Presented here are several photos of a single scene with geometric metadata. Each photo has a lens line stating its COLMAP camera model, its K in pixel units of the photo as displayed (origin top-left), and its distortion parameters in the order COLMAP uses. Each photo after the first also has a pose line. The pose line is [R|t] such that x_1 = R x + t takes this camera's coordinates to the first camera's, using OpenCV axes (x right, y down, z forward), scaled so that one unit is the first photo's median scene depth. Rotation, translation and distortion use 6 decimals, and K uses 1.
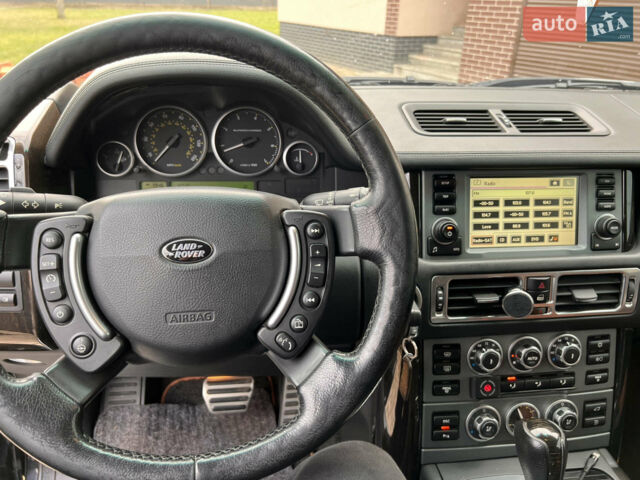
lens RADIAL K [[483.2, 0, 320.0], [0, 483.2, 240.0], [0, 0, 1]] dist [-0.015910, -0.009184]
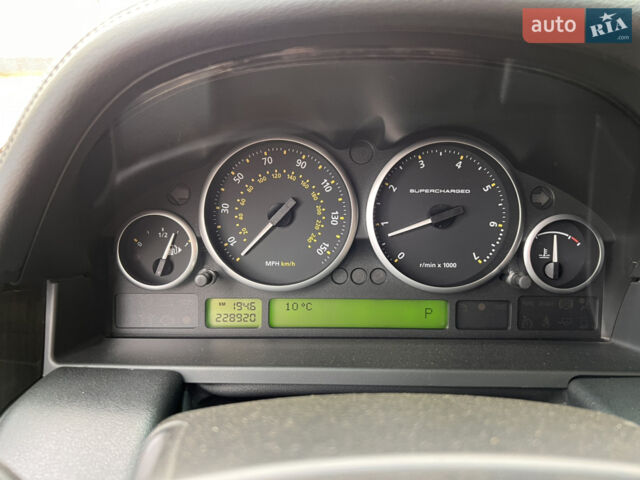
lens RADIAL K [[468.8, 0, 320.0], [0, 468.8, 240.0], [0, 0, 1]] dist [0.002651, -0.004929]
pose [[0.993693, 0.011830, -0.111511, -0.216572], [-0.027974, 0.989132, -0.144345, -0.115019], [0.108592, 0.146554, 0.983224, 0.562435]]
